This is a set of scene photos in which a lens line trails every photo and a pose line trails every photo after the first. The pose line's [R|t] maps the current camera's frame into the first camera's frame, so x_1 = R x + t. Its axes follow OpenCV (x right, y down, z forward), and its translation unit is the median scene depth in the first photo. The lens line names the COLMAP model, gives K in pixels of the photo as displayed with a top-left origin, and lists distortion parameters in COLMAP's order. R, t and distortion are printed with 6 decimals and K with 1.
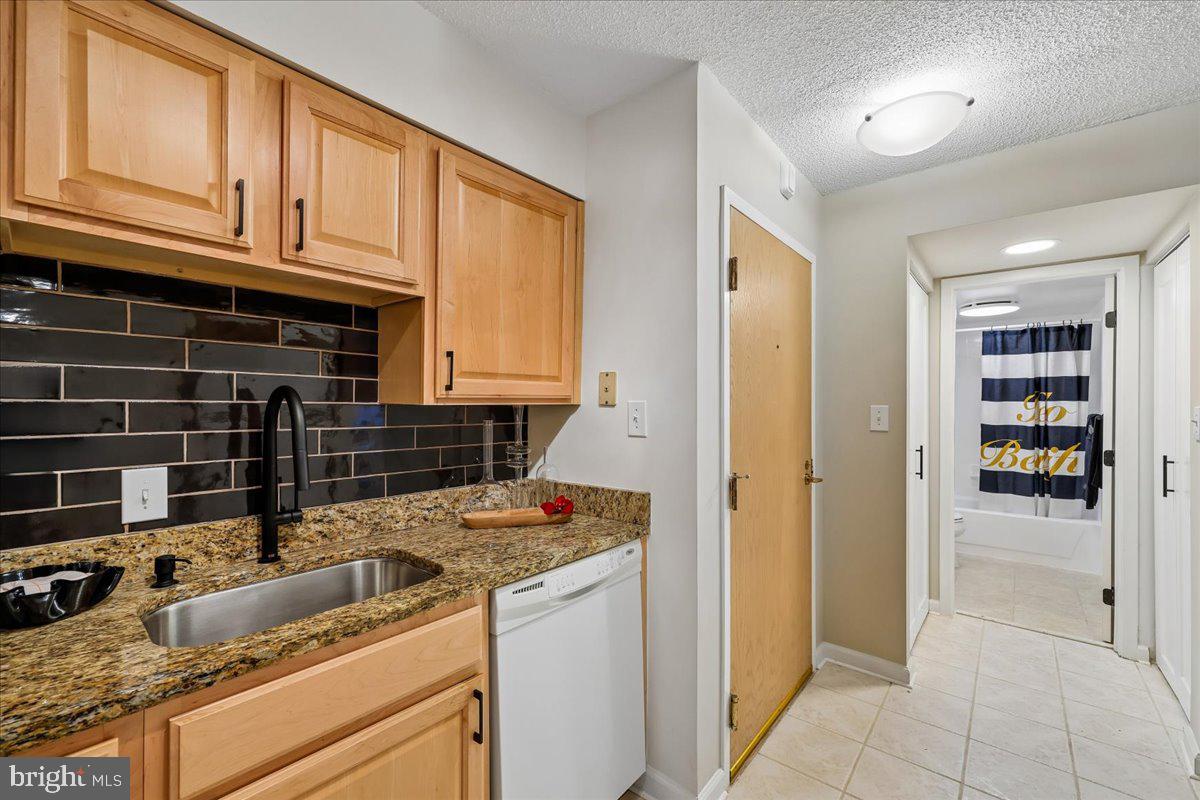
lens RADIAL K [[481.7, 0, 606.7], [0, 481.7, 403.4], [0, 0, 1]] dist [-0.000326, -0.000155]
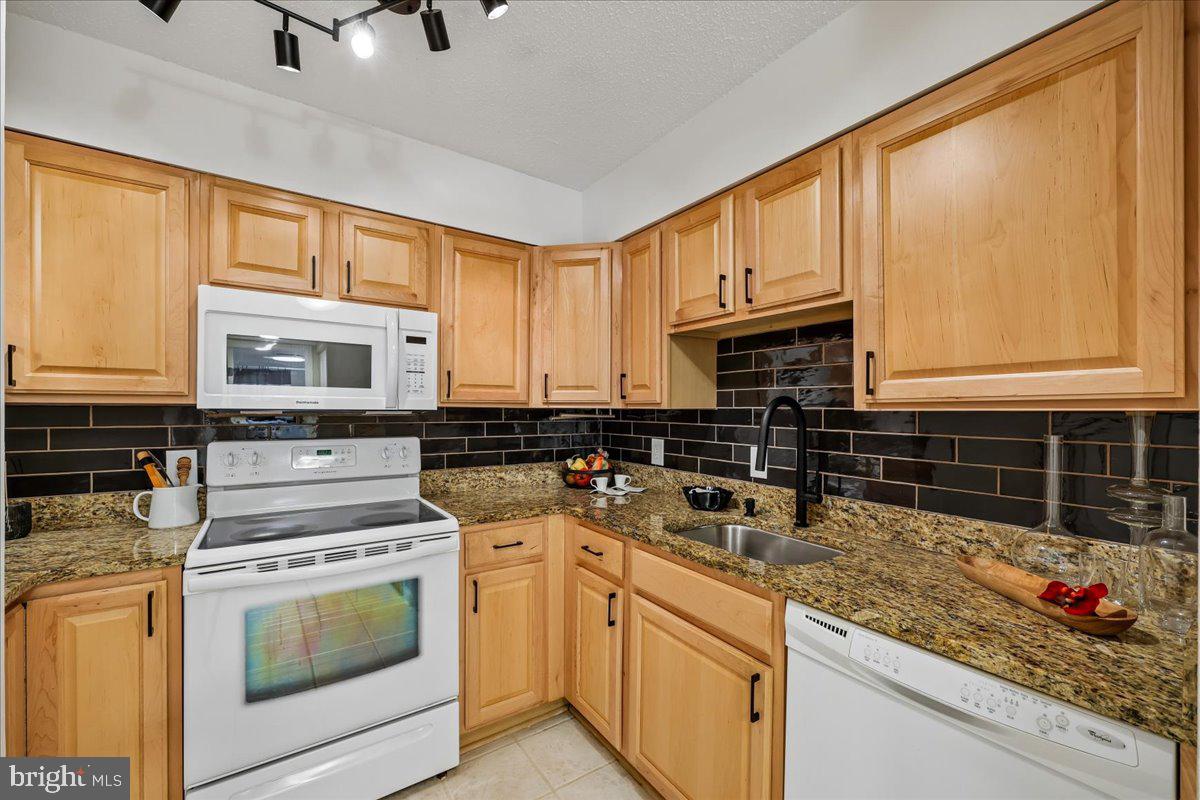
lens RADIAL K [[481.7, 0, 601.3], [0, 481.7, 409.8], [0, 0, 1]] dist [-0.000326, -0.000155]
pose [[-0.269470, 0.000892, -0.963008, 0.756650], [0.000751, 0.999999, 0.000716, 0.000801], [0.963009, -0.000530, -0.269470, 0.833790]]
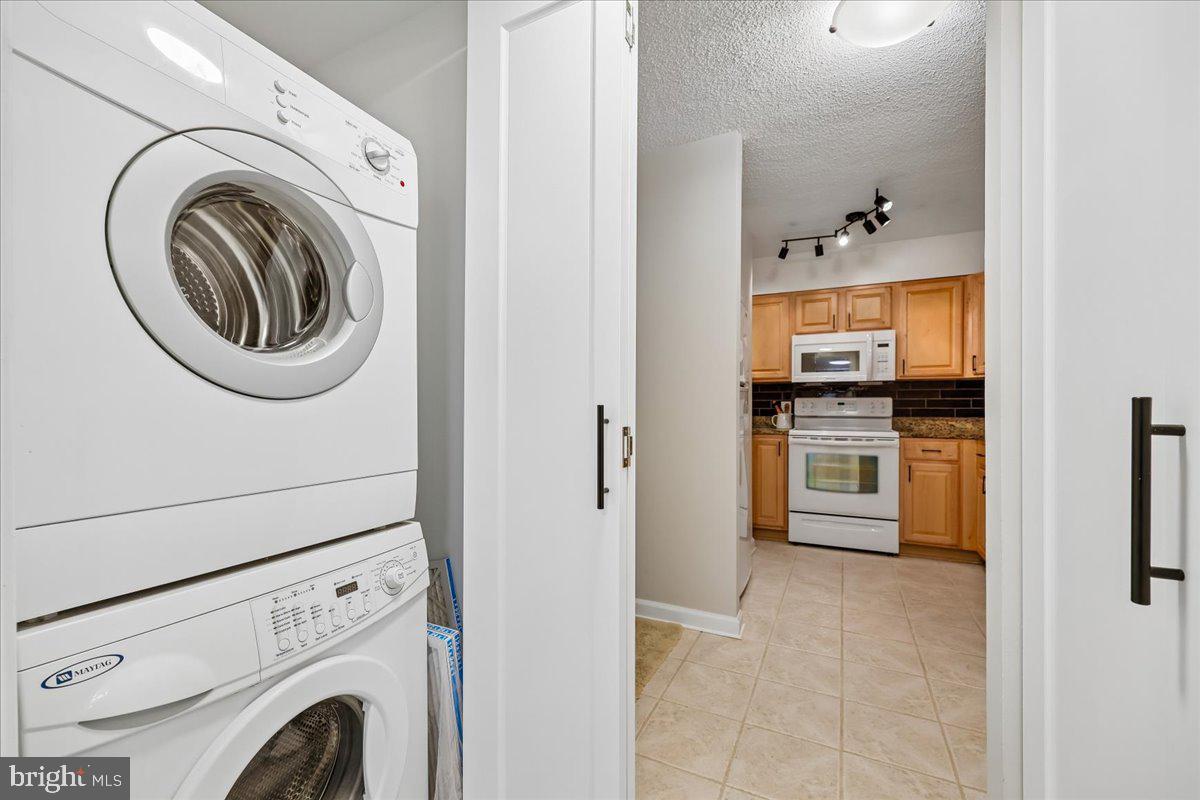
lens RADIAL K [[481.7, 0, 596.9], [0, 481.7, 411.4], [0, 0, 1]] dist [-0.000326, -0.000155]
pose [[-0.974956, -0.001665, -0.222391, 1.865857], [-0.001357, 0.999998, -0.001537, 0.200968], [0.222393, -0.001197, -0.974956, 2.402072]]
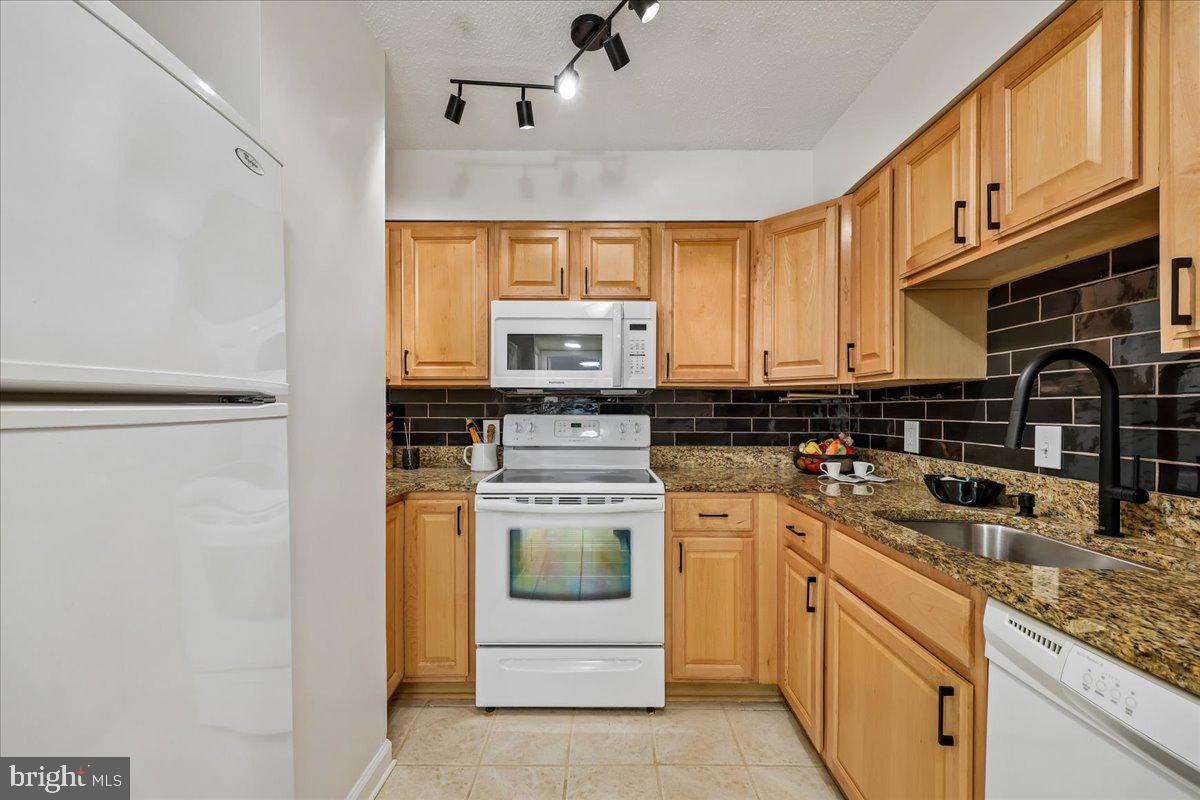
lens RADIAL K [[481.7, 0, 594.0], [0, 481.7, 414.6], [0, 0, 1]] dist [-0.000326, -0.000155]
pose [[-0.774366, 0.003198, -0.632730, 0.671200], [0.001273, 0.999993, 0.003495, 0.090266], [0.632736, 0.001901, -0.774365, 1.105426]]
